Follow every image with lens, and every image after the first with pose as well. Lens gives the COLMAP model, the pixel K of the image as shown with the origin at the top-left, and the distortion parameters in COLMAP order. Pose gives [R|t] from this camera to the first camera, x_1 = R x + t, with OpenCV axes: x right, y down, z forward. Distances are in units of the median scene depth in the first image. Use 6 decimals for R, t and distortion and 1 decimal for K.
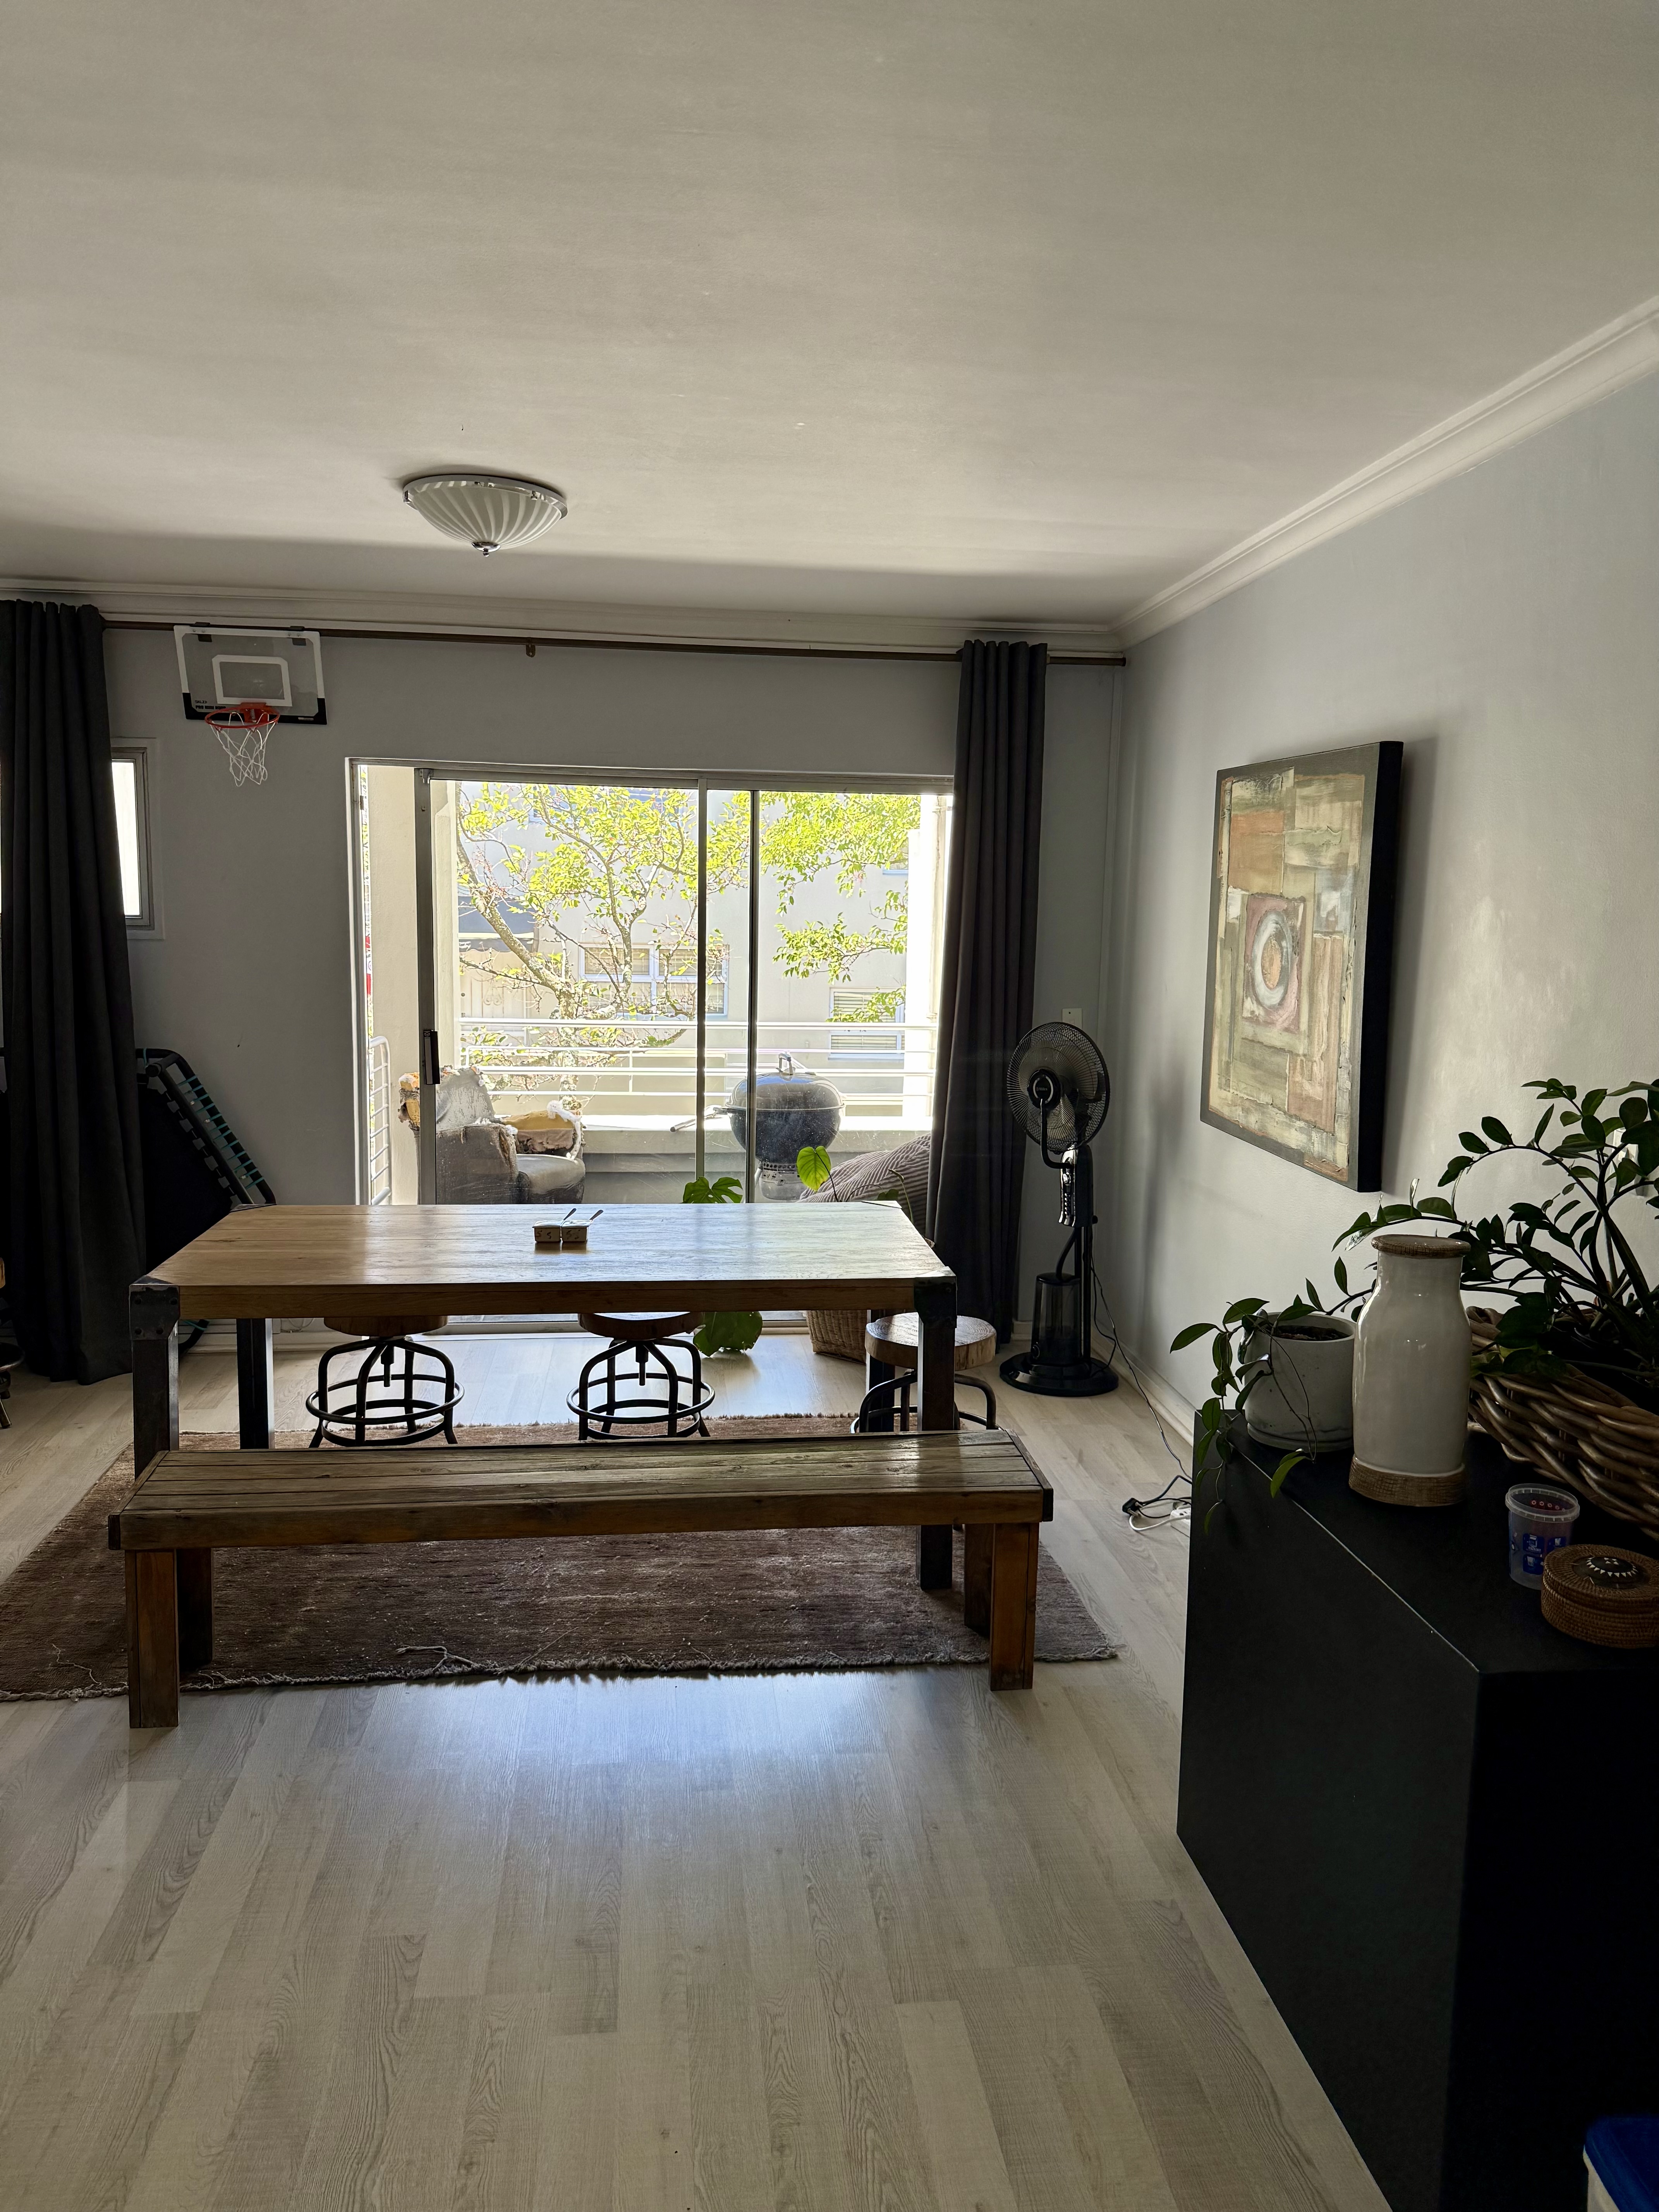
lens RADIAL K [[1563.7, 0, 842.1], [0, 1563.7, 1112.7], [0, 0, 1]] dist [0.011838, -0.007717]
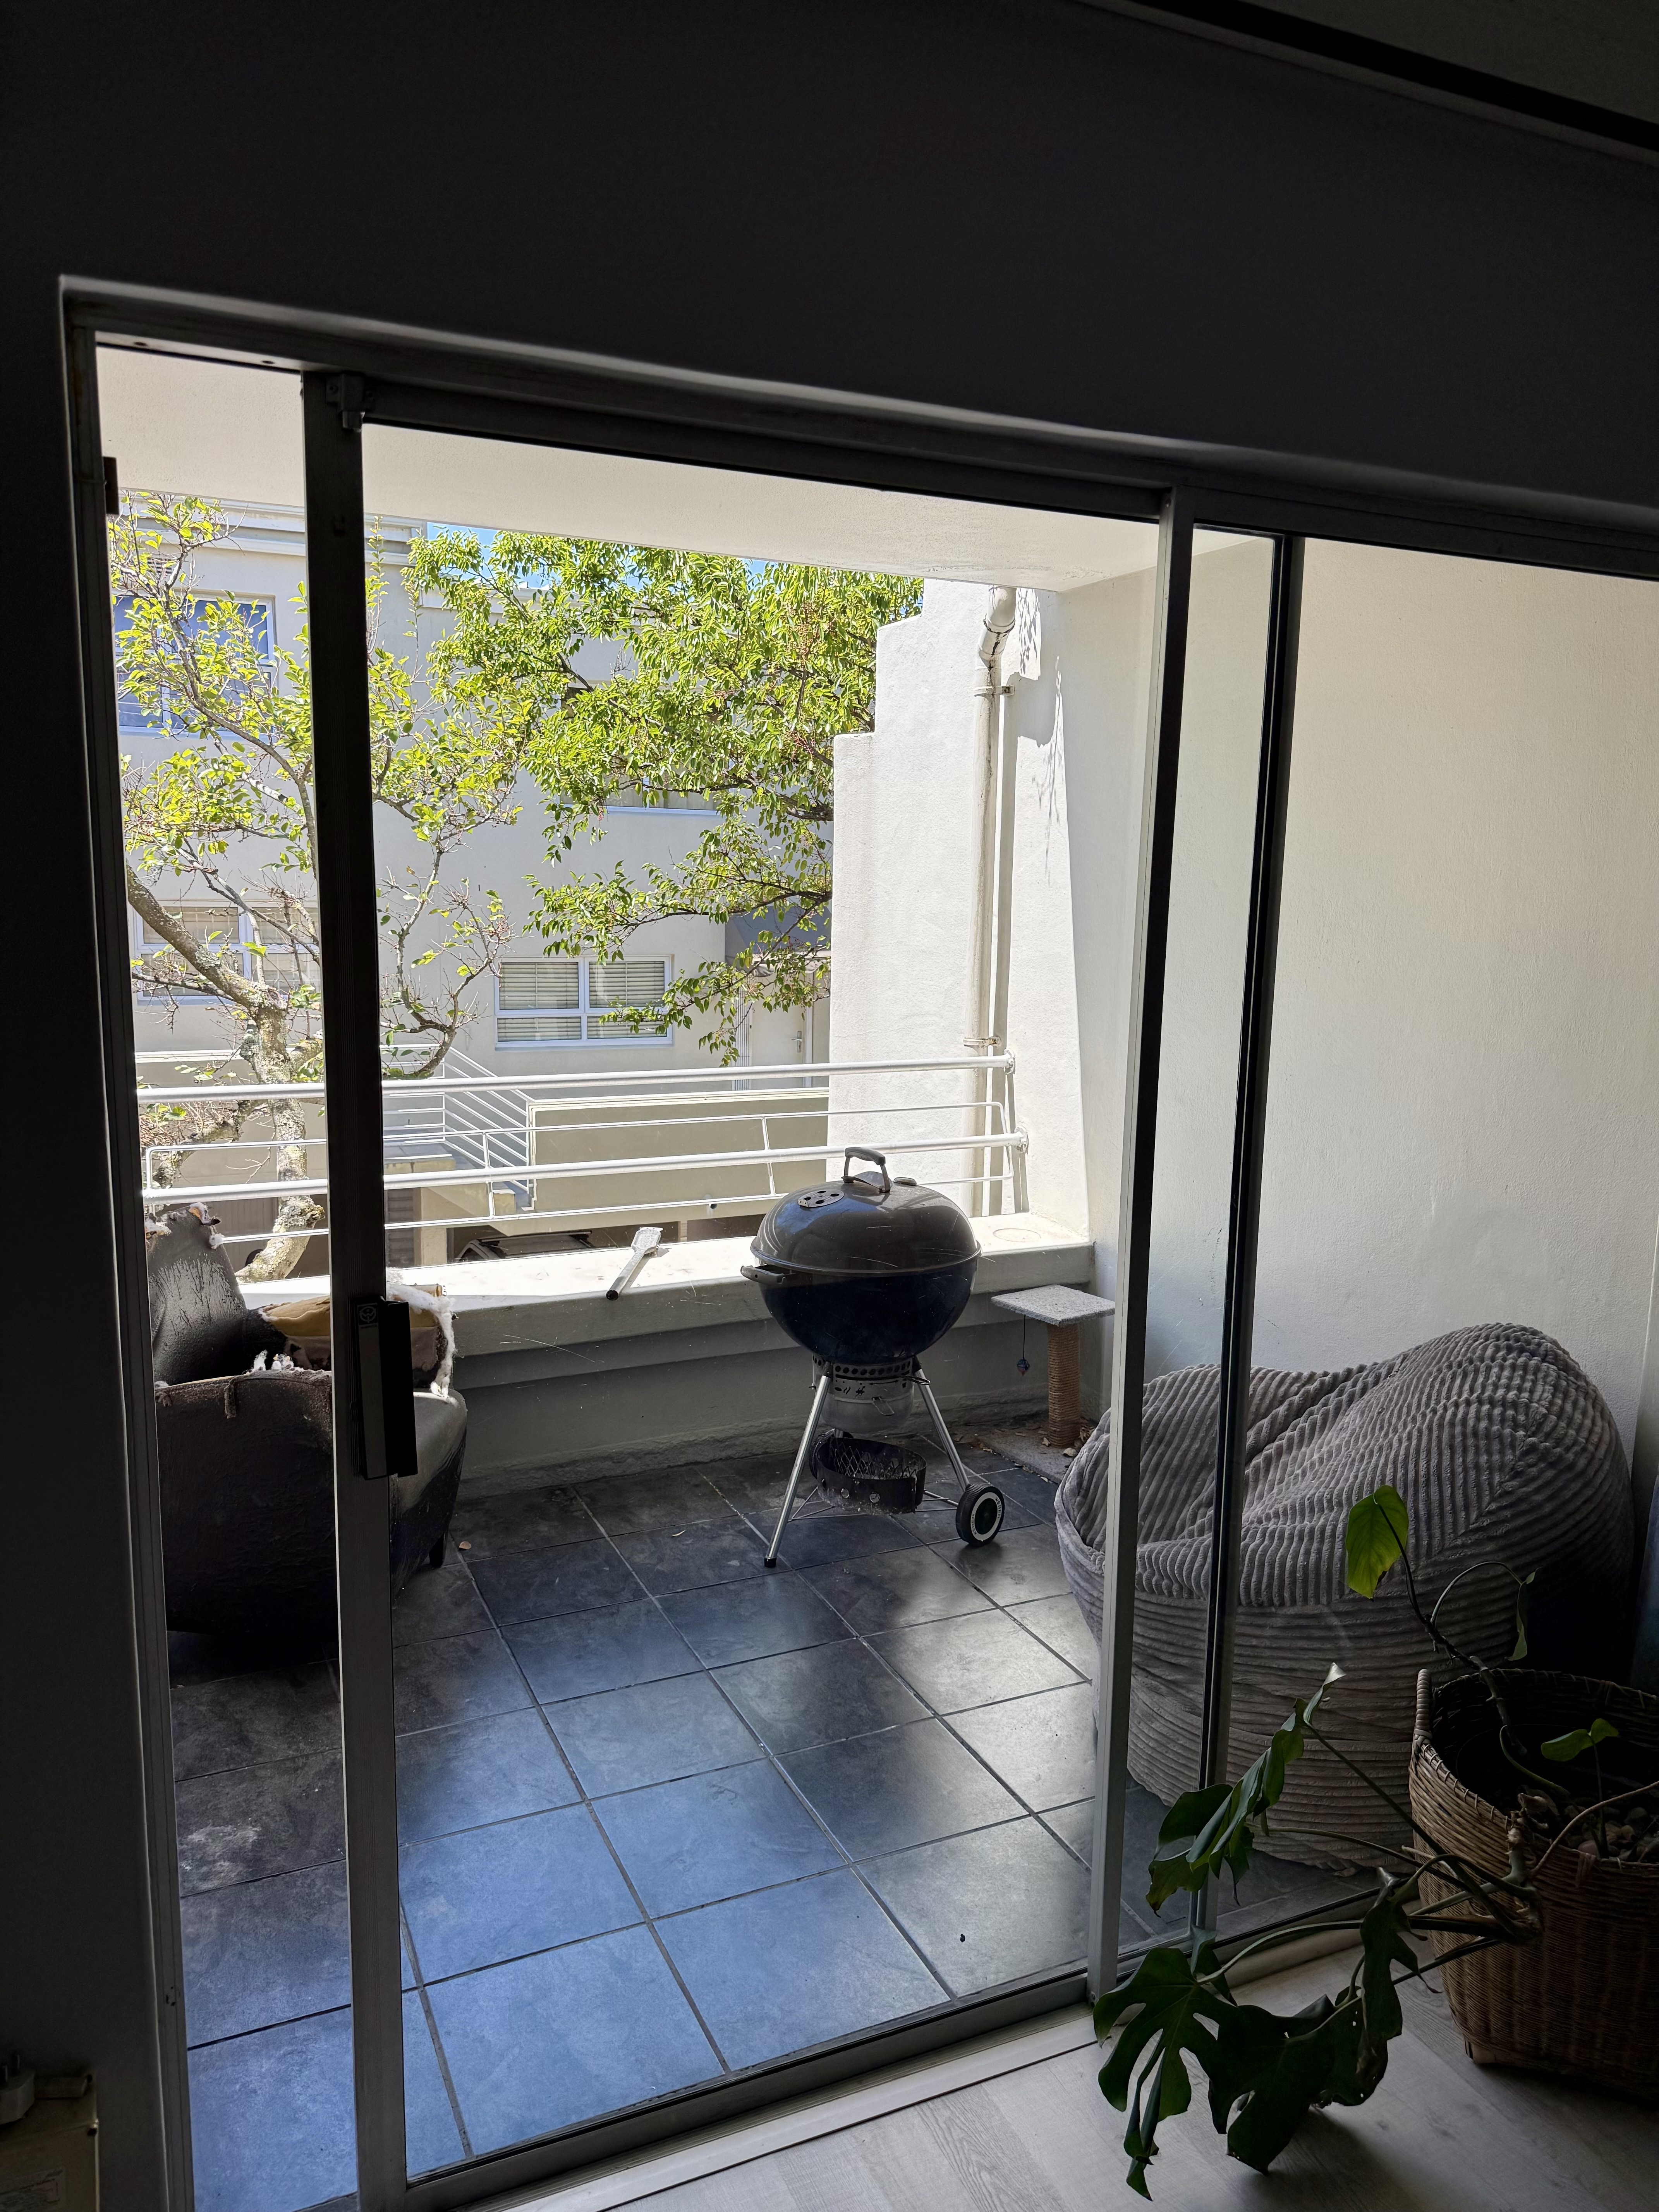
lens RADIAL K [[1563.7, 0, 814.6], [0, 1563.7, 1095.8], [0, 0, 1]] dist [0.011838, -0.007717]
pose [[0.954364, -0.049323, 0.294545, -0.232092], [0.041238, 0.998584, 0.033603, -0.082894], [-0.295786, -0.019923, 0.955047, 0.593842]]
